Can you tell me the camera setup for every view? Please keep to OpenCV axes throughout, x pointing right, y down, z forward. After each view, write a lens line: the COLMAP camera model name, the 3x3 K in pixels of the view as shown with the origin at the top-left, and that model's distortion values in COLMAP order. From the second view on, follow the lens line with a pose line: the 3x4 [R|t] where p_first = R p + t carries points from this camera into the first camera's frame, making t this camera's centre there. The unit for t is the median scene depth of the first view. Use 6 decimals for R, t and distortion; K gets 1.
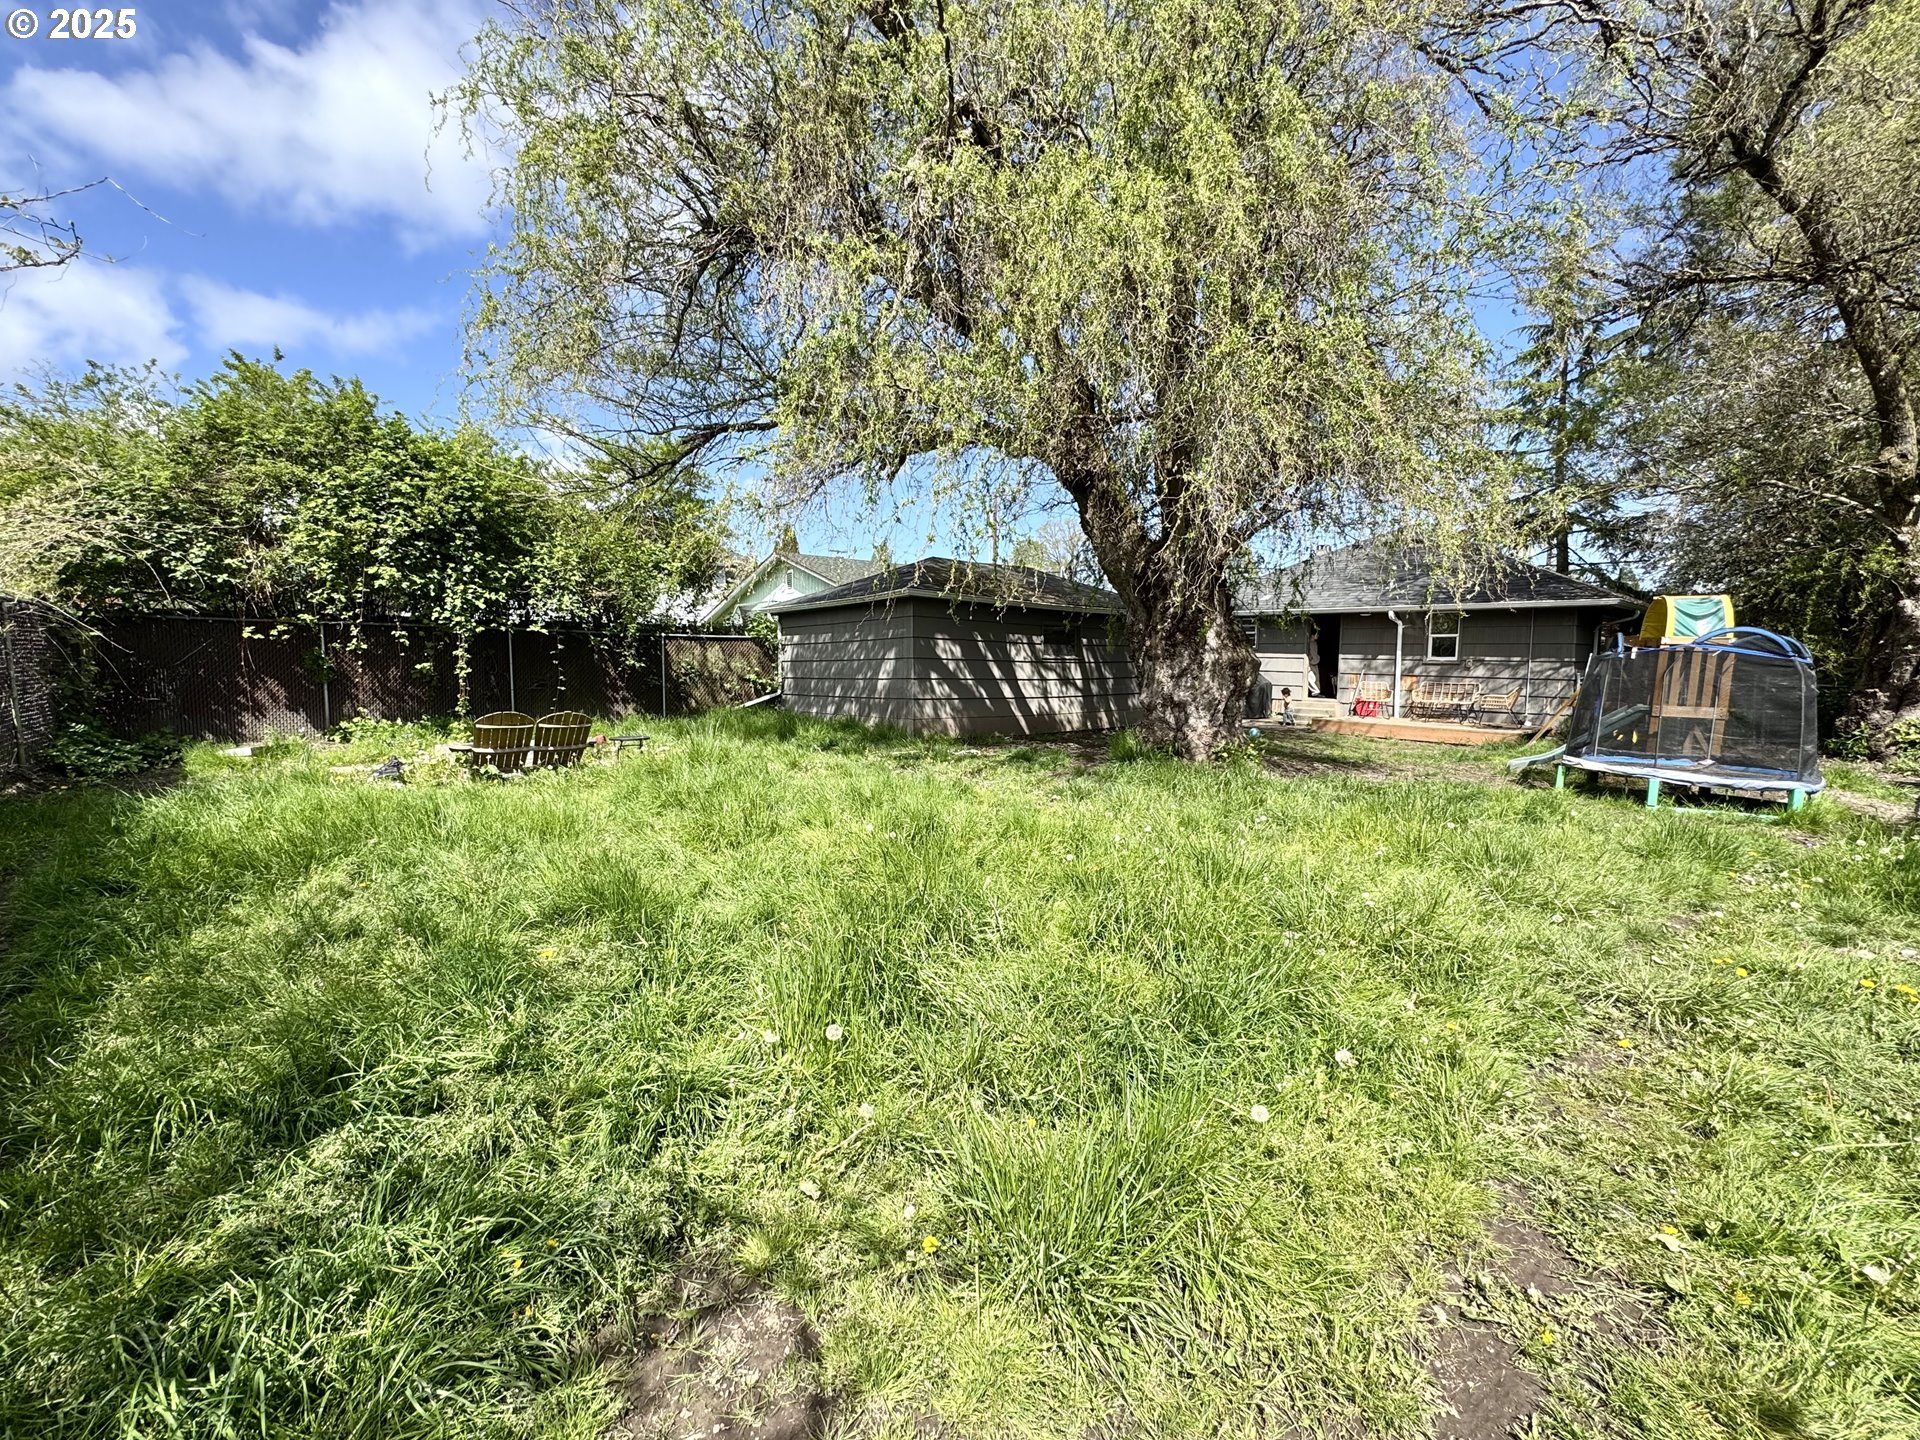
lens RADIAL K [[787.8, 0, 959.0], [0, 787.8, 718.7], [0, 0, 1]] dist [0.003424, 0.000372]
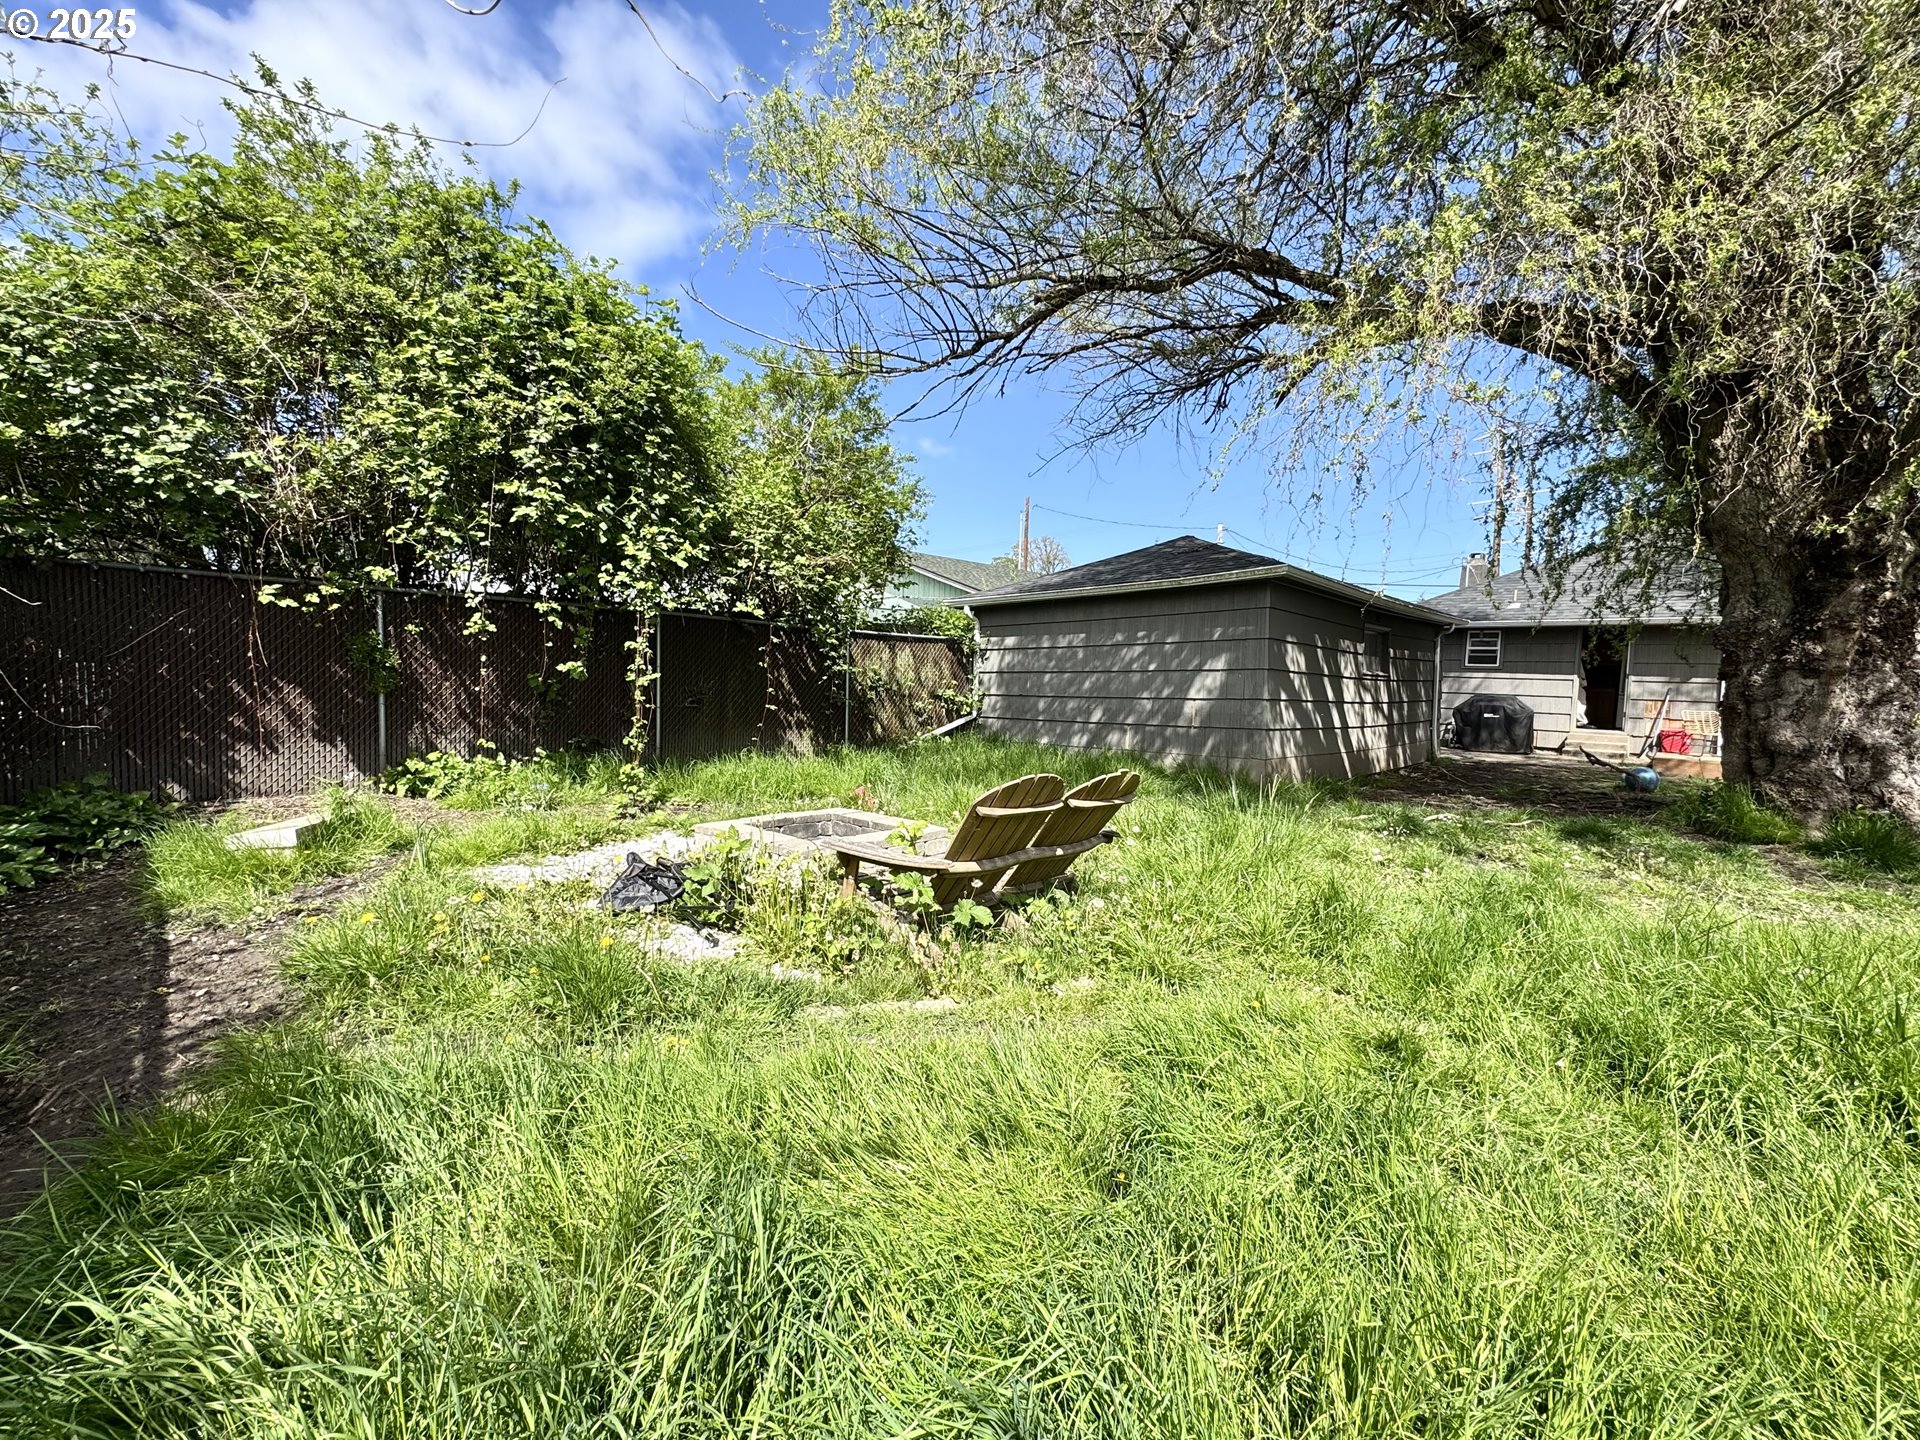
lens RADIAL K [[787.8, 0, 962.4], [0, 787.8, 717.4], [0, 0, 1]] dist [0.003424, 0.000372]
pose [[0.997444, 0.013403, 0.070189, -0.424870], [-0.011636, 0.999606, -0.025528, -0.017896], [-0.070503, 0.024646, 0.997207, 0.398773]]
